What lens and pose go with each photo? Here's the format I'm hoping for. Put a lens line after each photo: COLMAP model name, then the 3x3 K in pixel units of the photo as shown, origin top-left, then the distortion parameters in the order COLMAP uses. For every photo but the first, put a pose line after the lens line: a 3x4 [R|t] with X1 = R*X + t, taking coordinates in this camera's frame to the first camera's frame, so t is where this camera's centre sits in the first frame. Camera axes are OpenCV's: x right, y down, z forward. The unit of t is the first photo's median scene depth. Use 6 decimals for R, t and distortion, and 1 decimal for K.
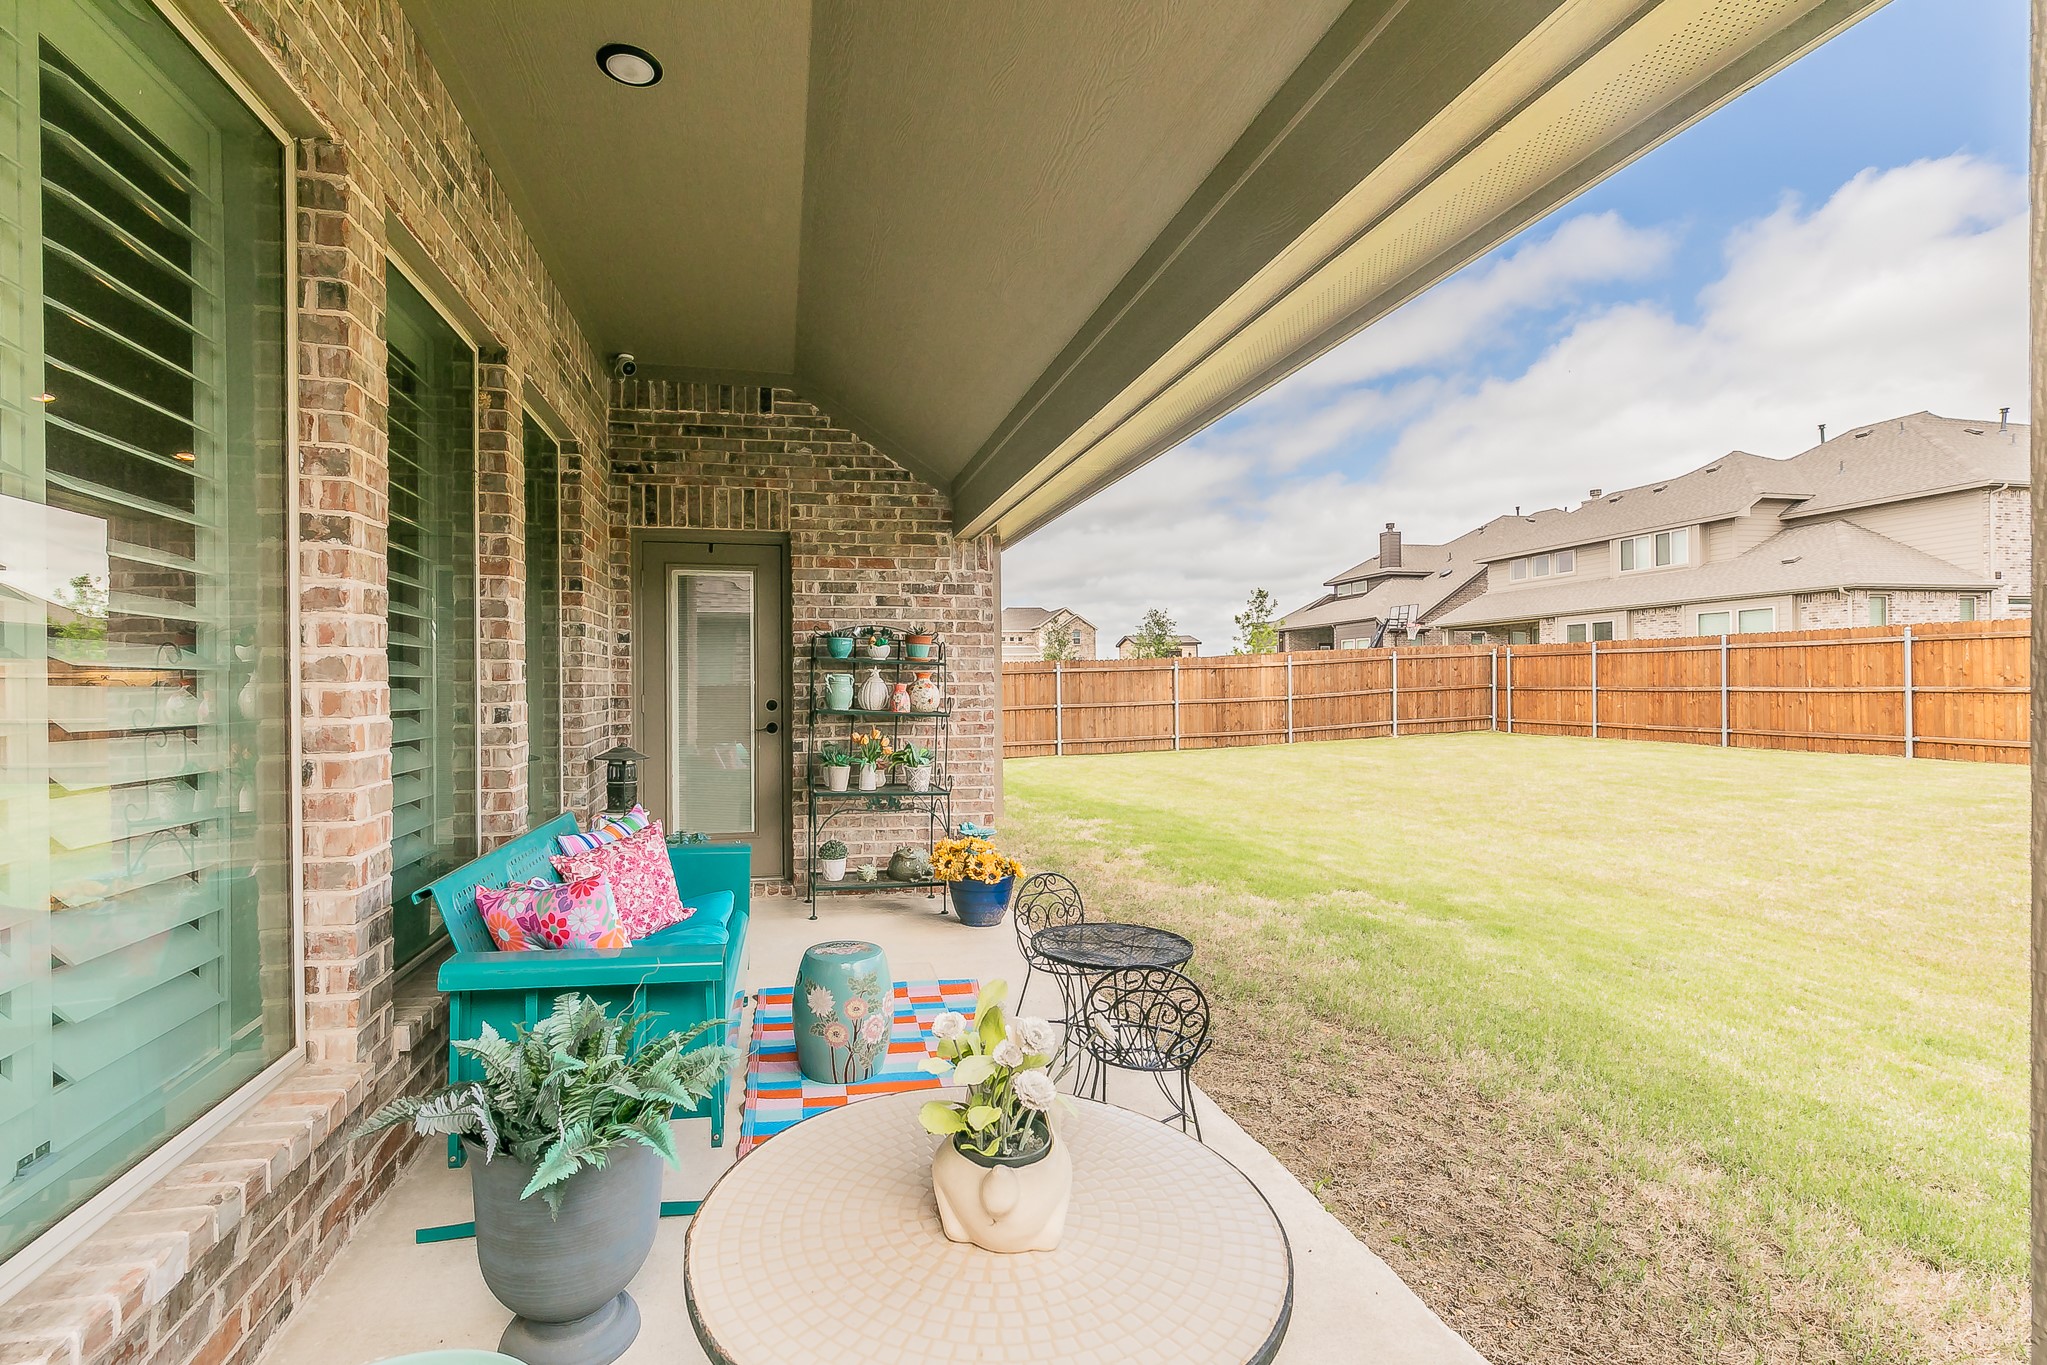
lens RADIAL K [[922.8, 0, 1015.5], [0, 922.8, 682.0], [0, 0, 1]] dist [-0.005296, -0.000798]
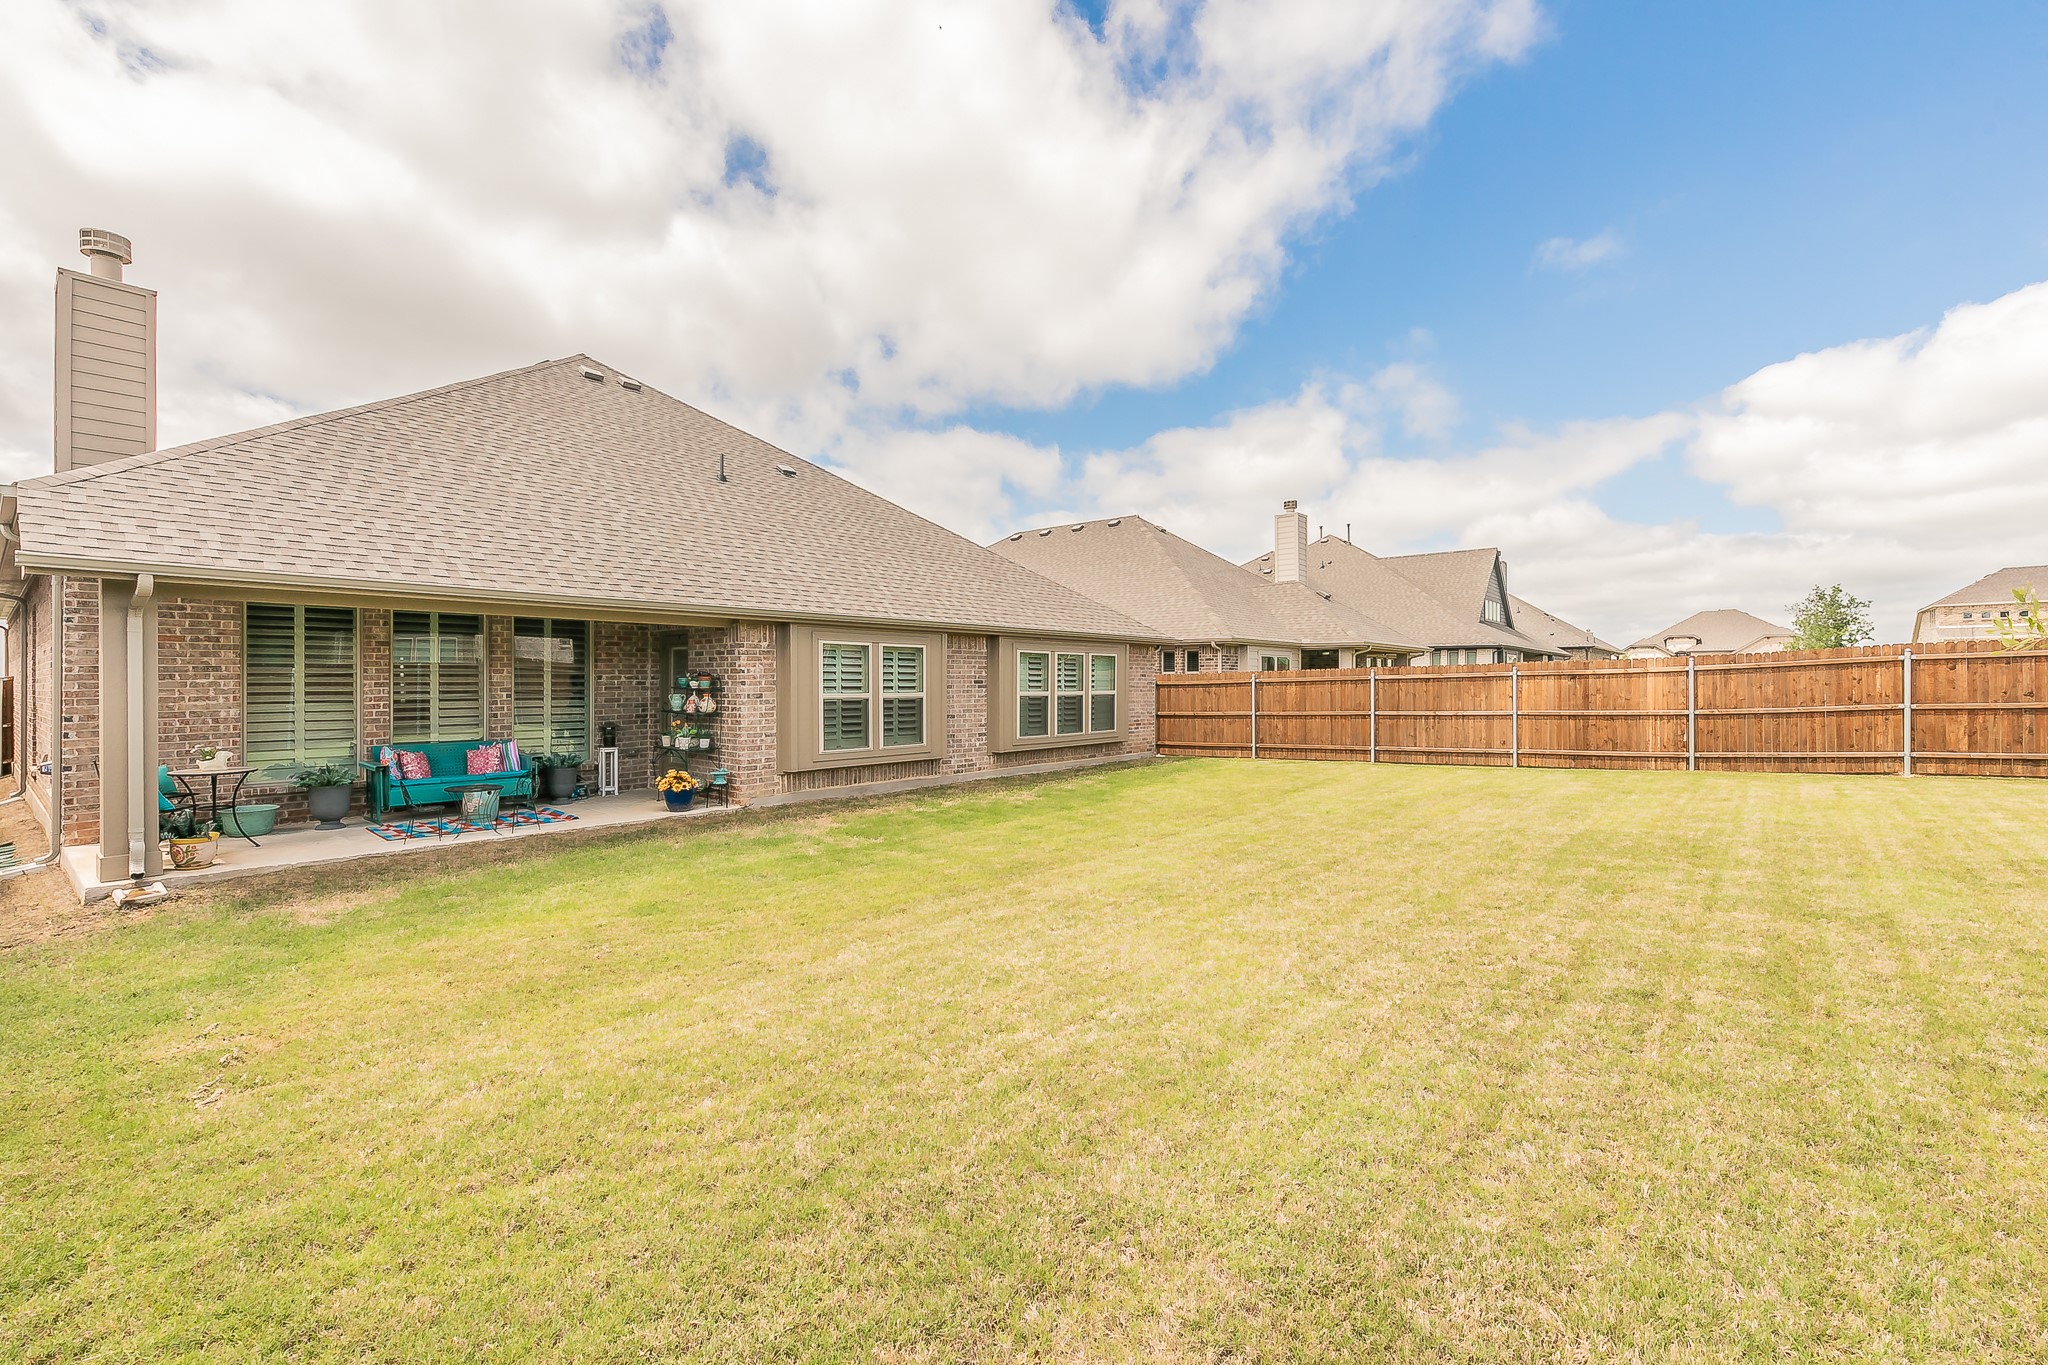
lens RADIAL K [[923.3, 0, 1068.9], [0, 923.3, 682.2], [0, 0, 1]] dist [-0.005296, -0.000798]
pose [[0.633728, 0.010314, -0.773487, 1.463729], [-0.000800, 0.999919, 0.012677, -0.048574], [0.773555, -0.007415, 0.633685, 0.243836]]
